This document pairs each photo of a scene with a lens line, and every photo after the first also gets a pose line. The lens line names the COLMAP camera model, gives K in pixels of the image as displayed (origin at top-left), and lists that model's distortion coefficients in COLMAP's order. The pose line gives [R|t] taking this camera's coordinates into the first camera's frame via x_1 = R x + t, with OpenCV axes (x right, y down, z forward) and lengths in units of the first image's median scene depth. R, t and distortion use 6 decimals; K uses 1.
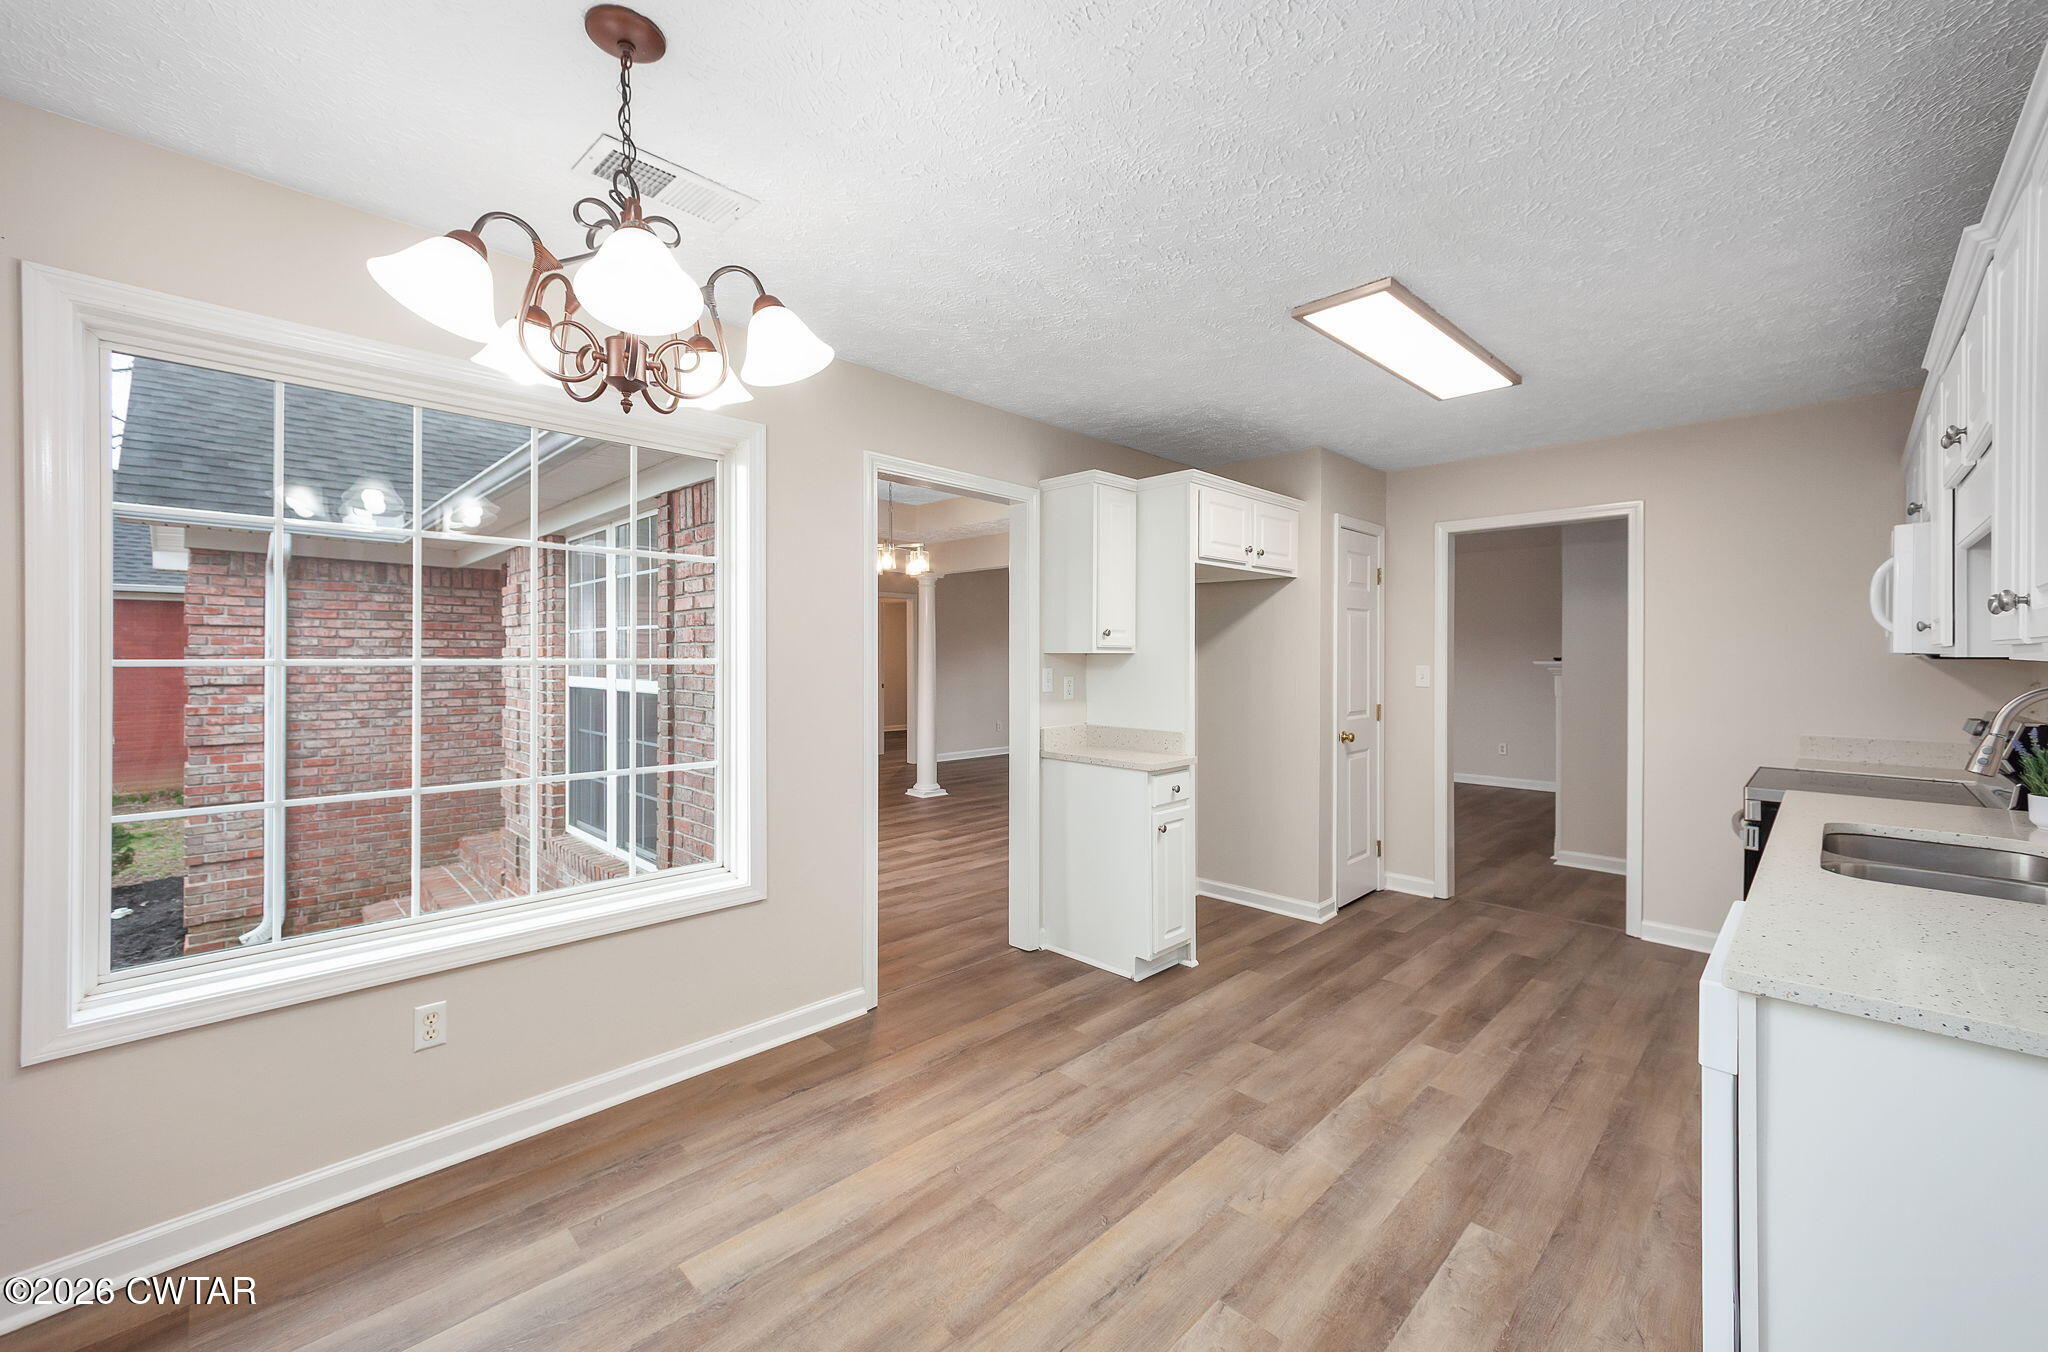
lens RADIAL K [[821.2, 0, 1019.8], [0, 821.2, 643.7], [0, 0, 1]] dist [0.003552, -0.000788]
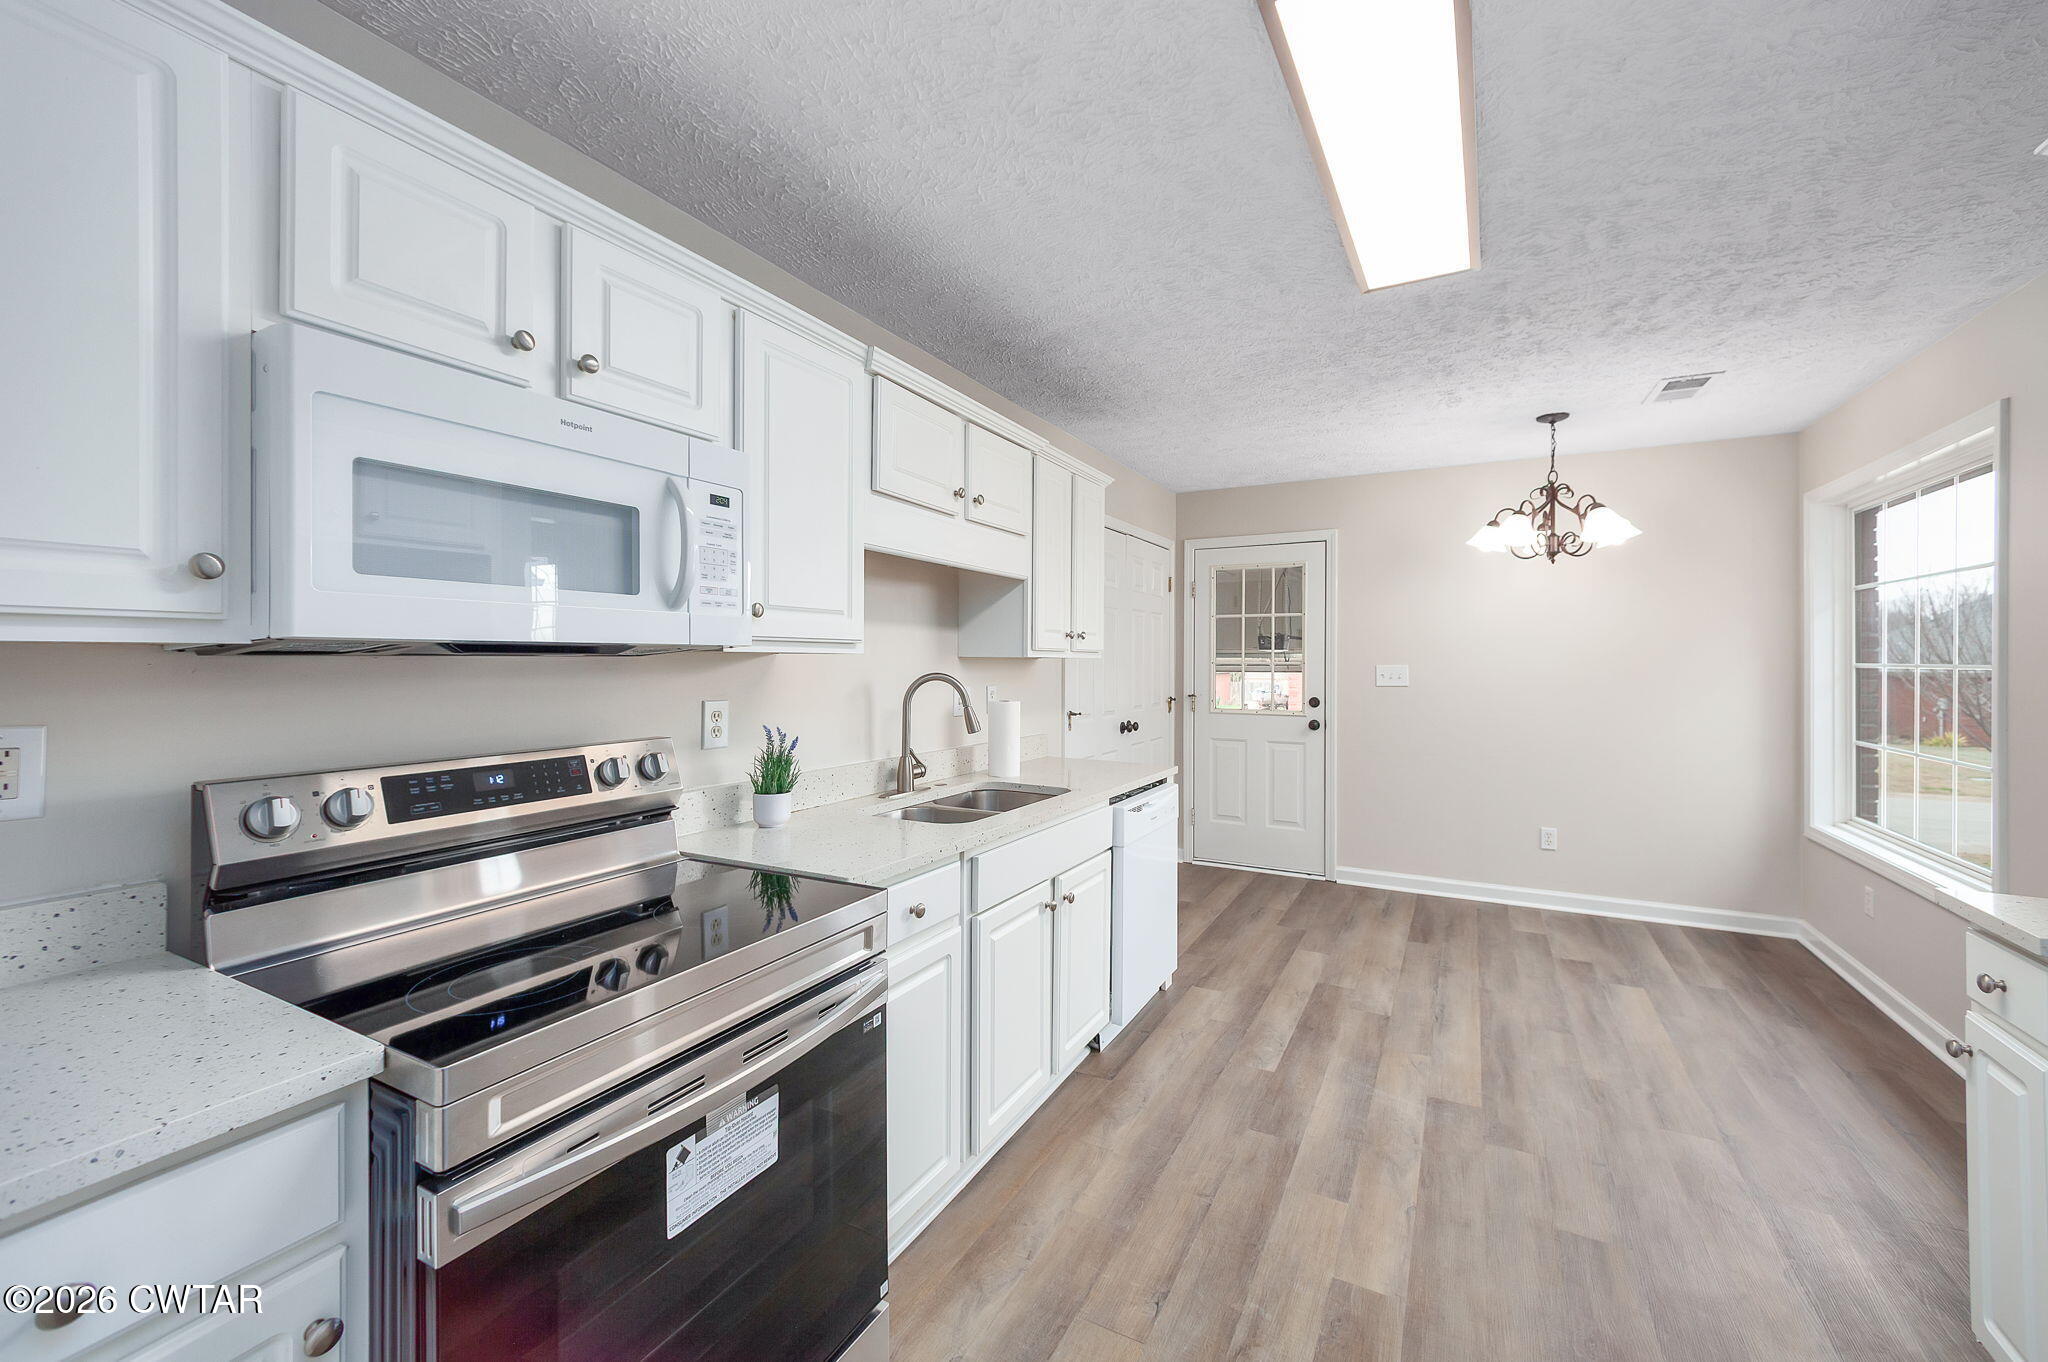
lens RADIAL K [[824.5, 0, 1025.1], [0, 824.5, 666.2], [0, 0, 1]] dist [0.006969, 0.000450]
pose [[-0.956461, -0.007292, -0.291768, 1.176597], [-0.008225, 0.999964, 0.001971, 0.032232], [0.291743, 0.004285, -0.956487, 1.910783]]
